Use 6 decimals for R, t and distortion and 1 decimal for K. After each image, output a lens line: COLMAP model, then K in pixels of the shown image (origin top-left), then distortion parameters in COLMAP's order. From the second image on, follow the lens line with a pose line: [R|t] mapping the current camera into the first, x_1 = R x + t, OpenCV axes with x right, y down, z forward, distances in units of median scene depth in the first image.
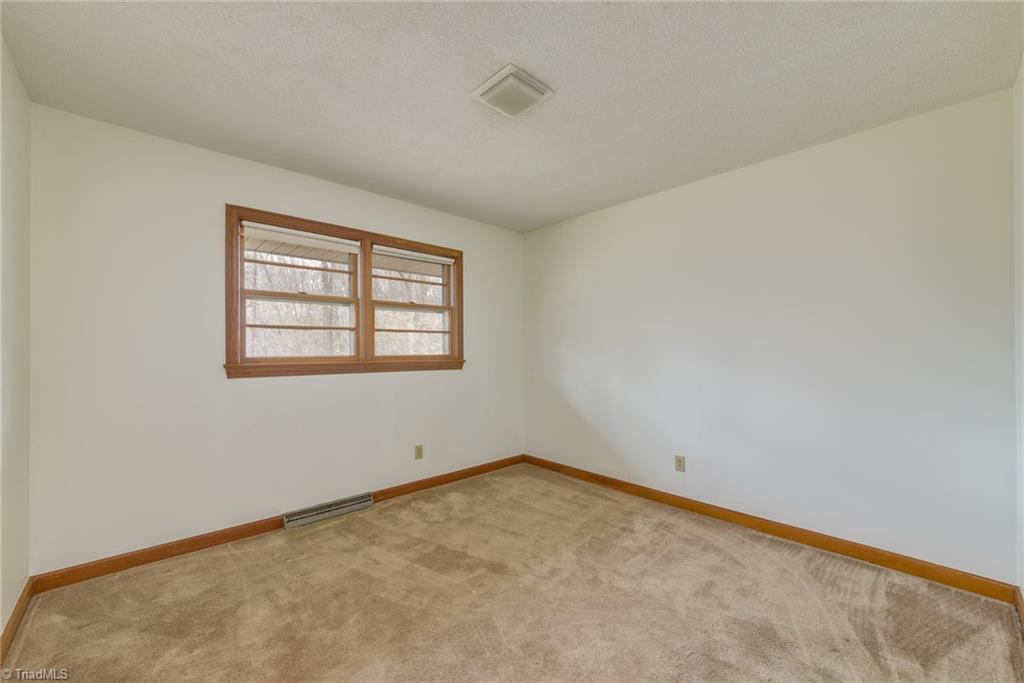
lens RADIAL K [[505.1, 0, 507.1], [0, 505.1, 344.0], [0, 0, 1]] dist [0.011459, 0.000443]
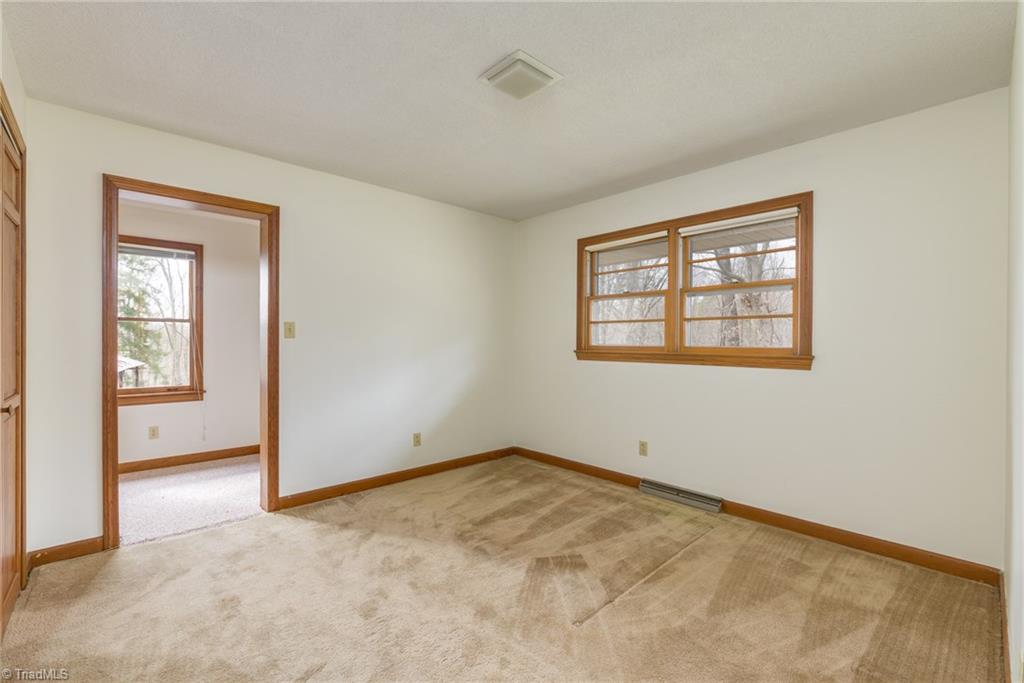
lens RADIAL K [[505.1, 0, 510.0], [0, 505.1, 338.3], [0, 0, 1]] dist [0.011459, 0.000443]
pose [[-0.154891, -0.002811, -0.987928, 0.861641], [0.008432, 0.999956, -0.004168, 0.010596], [0.987896, -0.008976, -0.154860, 0.972672]]
